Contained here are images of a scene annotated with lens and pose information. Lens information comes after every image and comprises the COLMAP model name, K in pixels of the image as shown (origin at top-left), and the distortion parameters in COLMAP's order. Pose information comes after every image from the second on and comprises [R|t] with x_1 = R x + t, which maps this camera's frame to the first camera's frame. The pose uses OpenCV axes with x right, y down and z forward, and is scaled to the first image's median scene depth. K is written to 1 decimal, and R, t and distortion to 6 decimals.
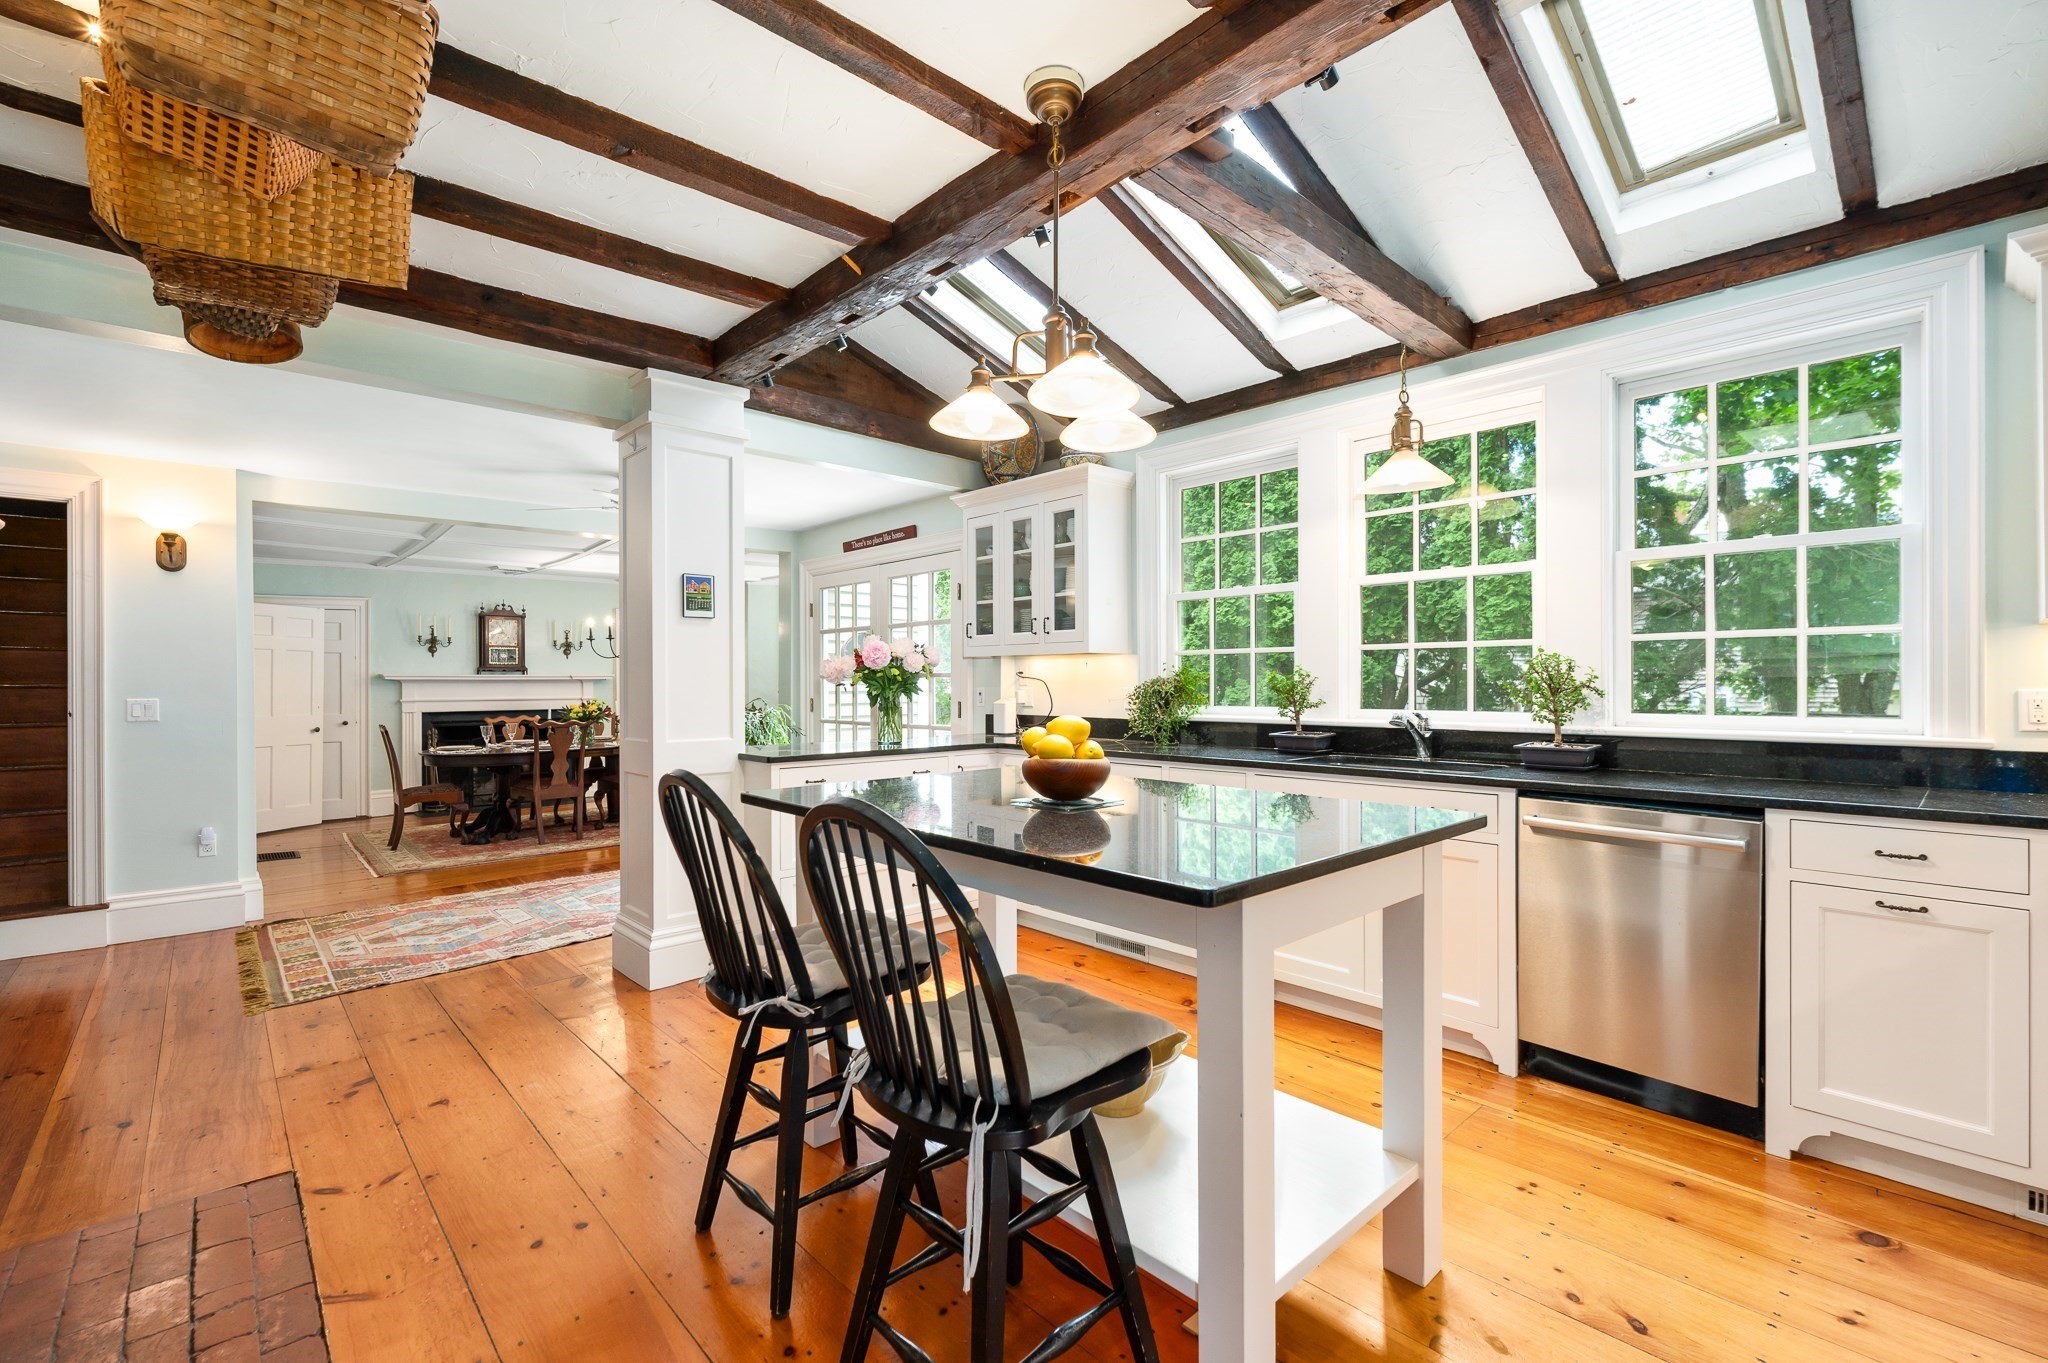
lens RADIAL K [[892.3, 0, 1022.1], [0, 892.3, 685.7], [0, 0, 1]] dist [-0.000084, 0.000039]
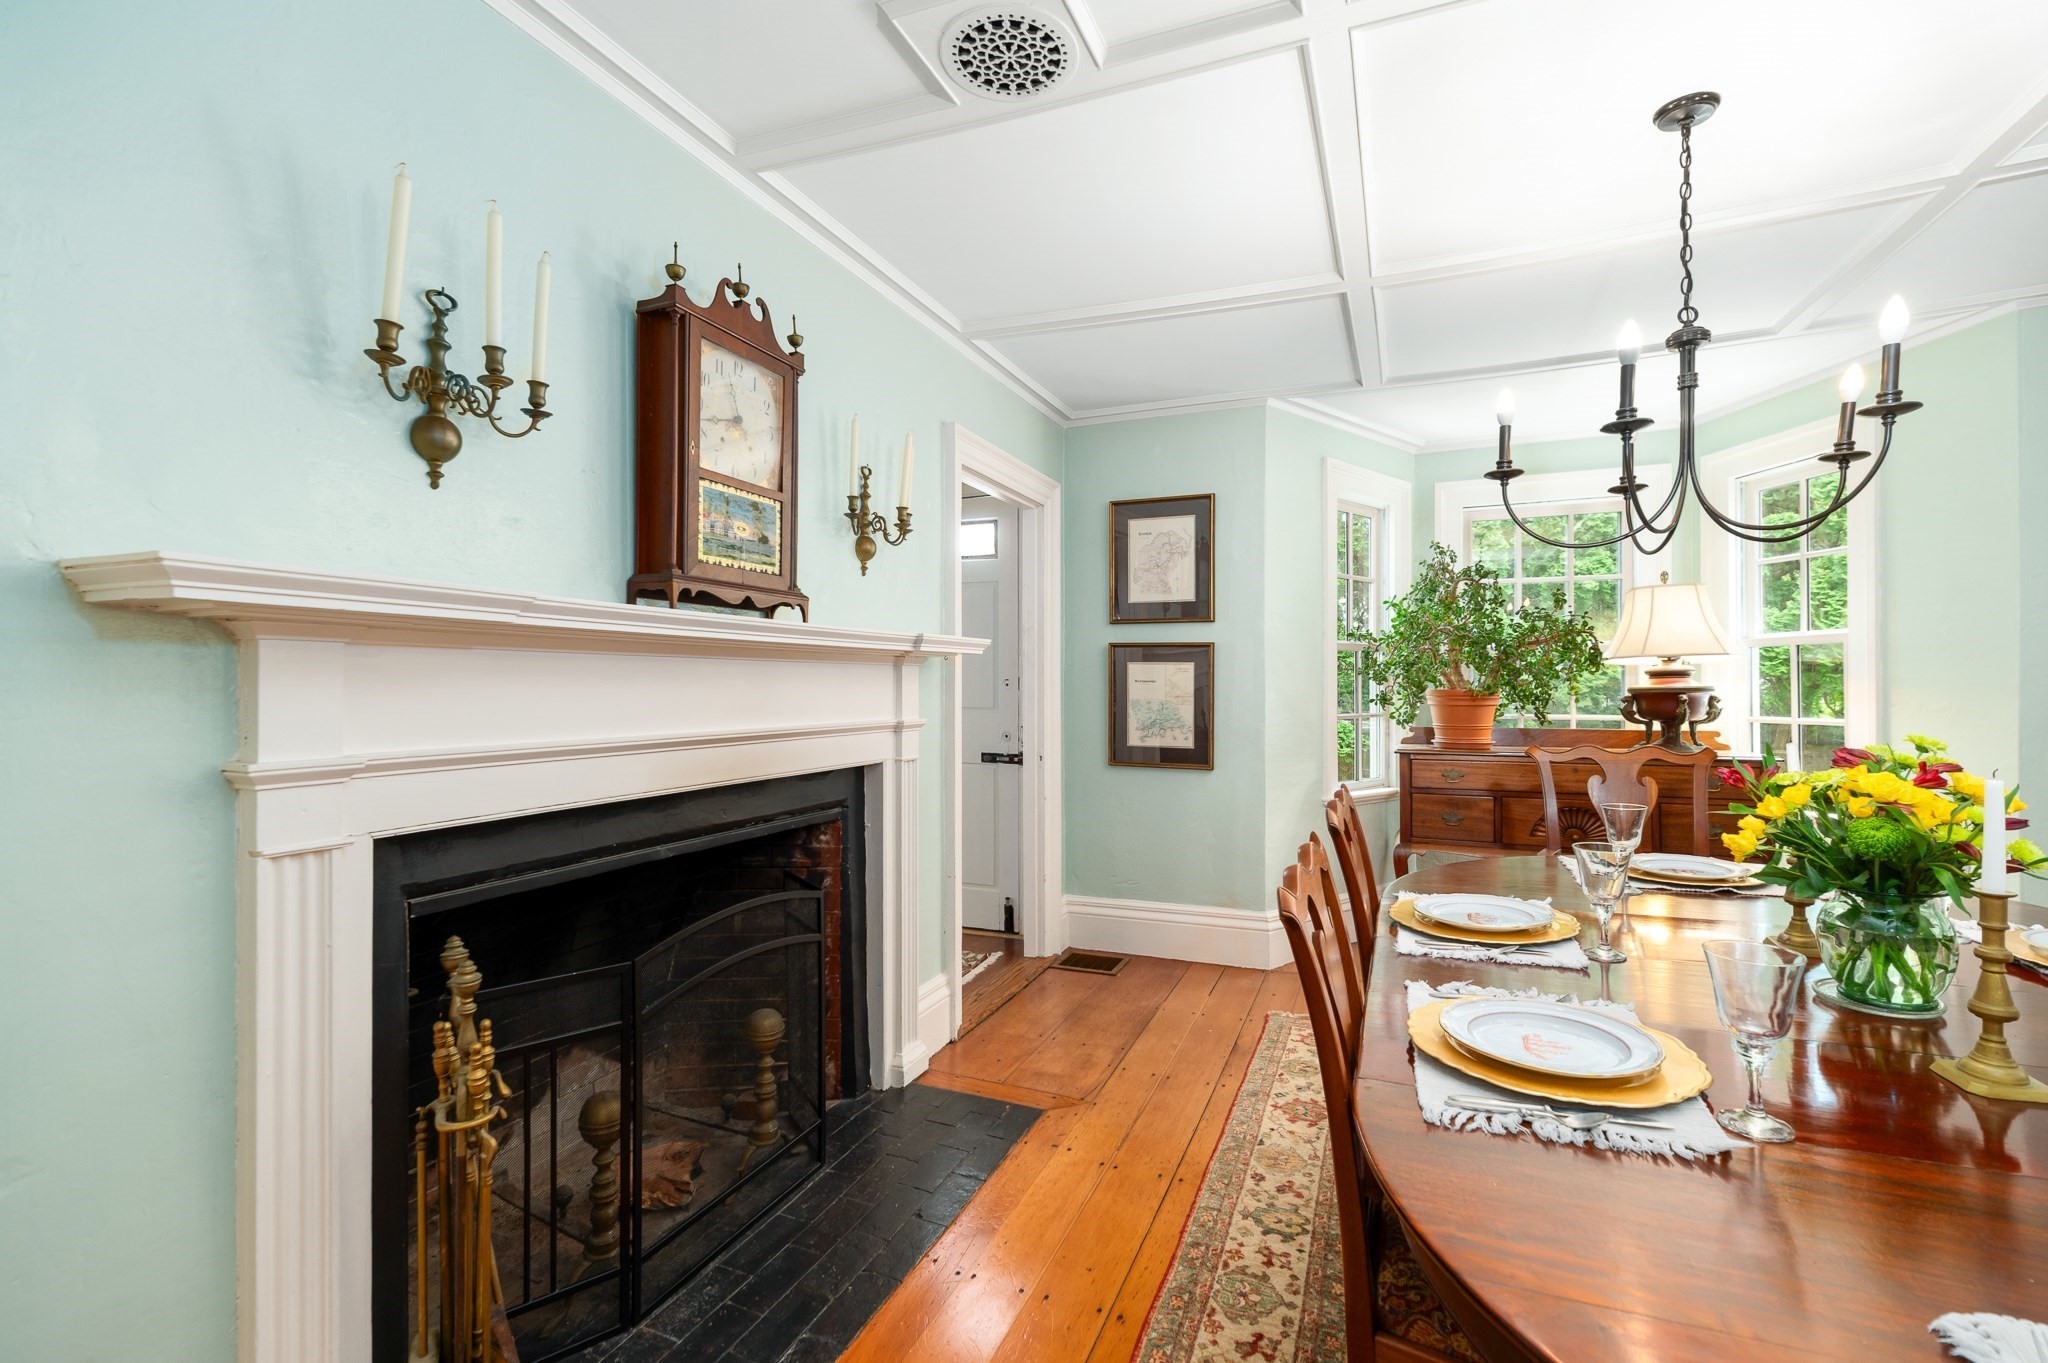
lens RADIAL K [[892.3, 0, 1025.4], [0, 892.3, 685.5], [0, 0, 1]] dist [-0.000084, 0.000039]
pose [[0.912317, 0.001551, 0.409481, -0.625639], [-0.000643, 0.999997, -0.002354, 0.004037], [-0.409483, 0.001884, 0.912316, 0.804876]]
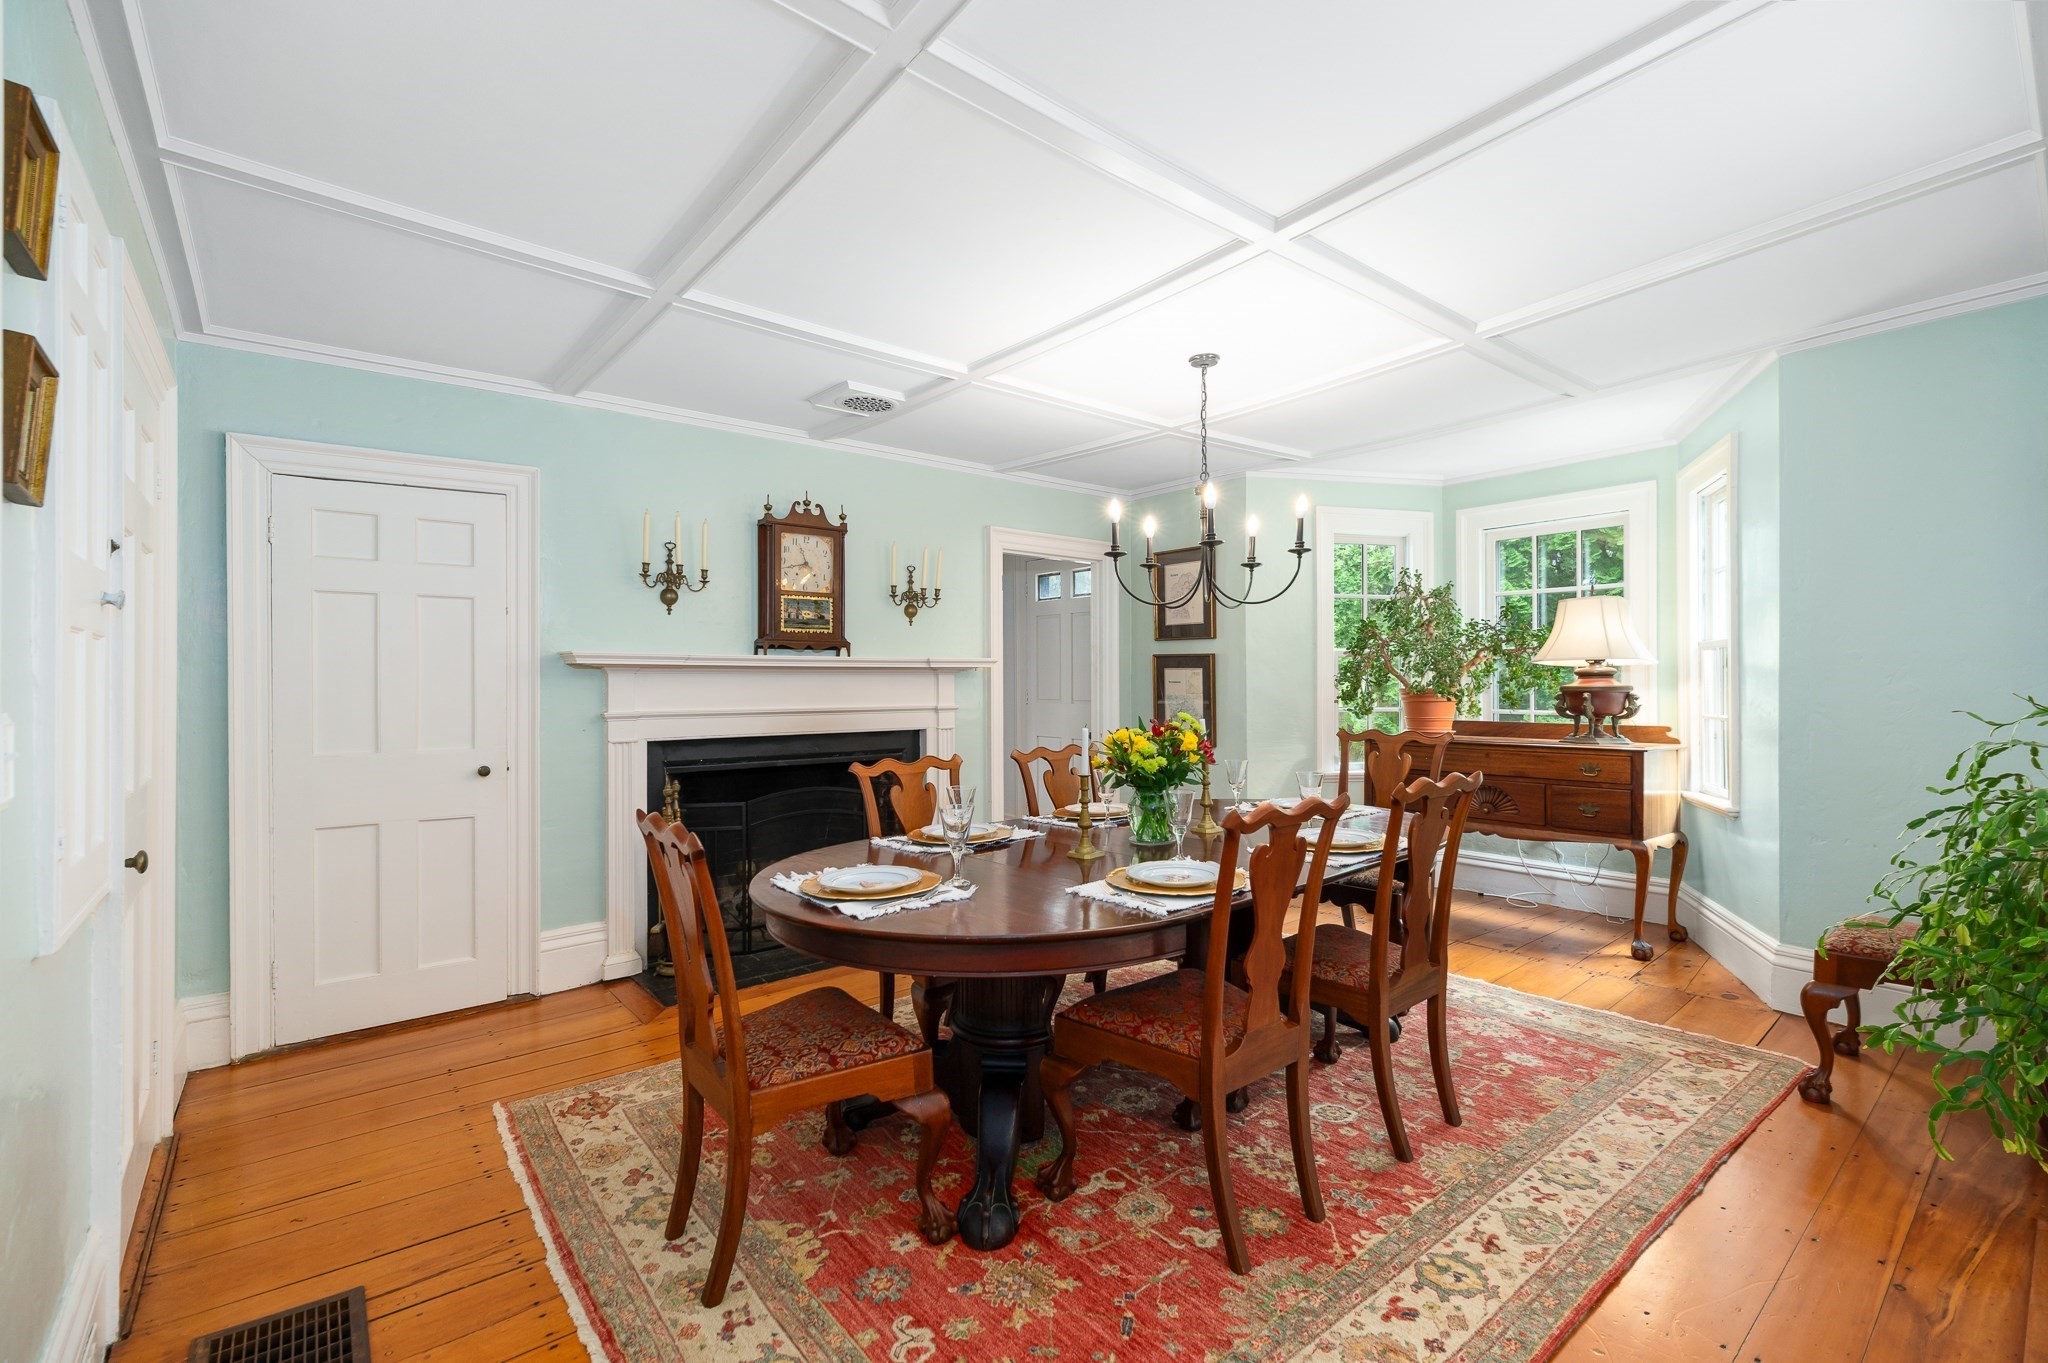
lens RADIAL K [[892.3, 0, 1024.7], [0, 892.3, 677.3], [0, 0, 1]] dist [-0.000084, 0.000039]
pose [[0.998485, -0.000866, -0.055022, -0.459094], [0.000415, 0.999966, -0.008211, 0.002552], [0.055027, 0.008176, 0.998451, 0.568315]]
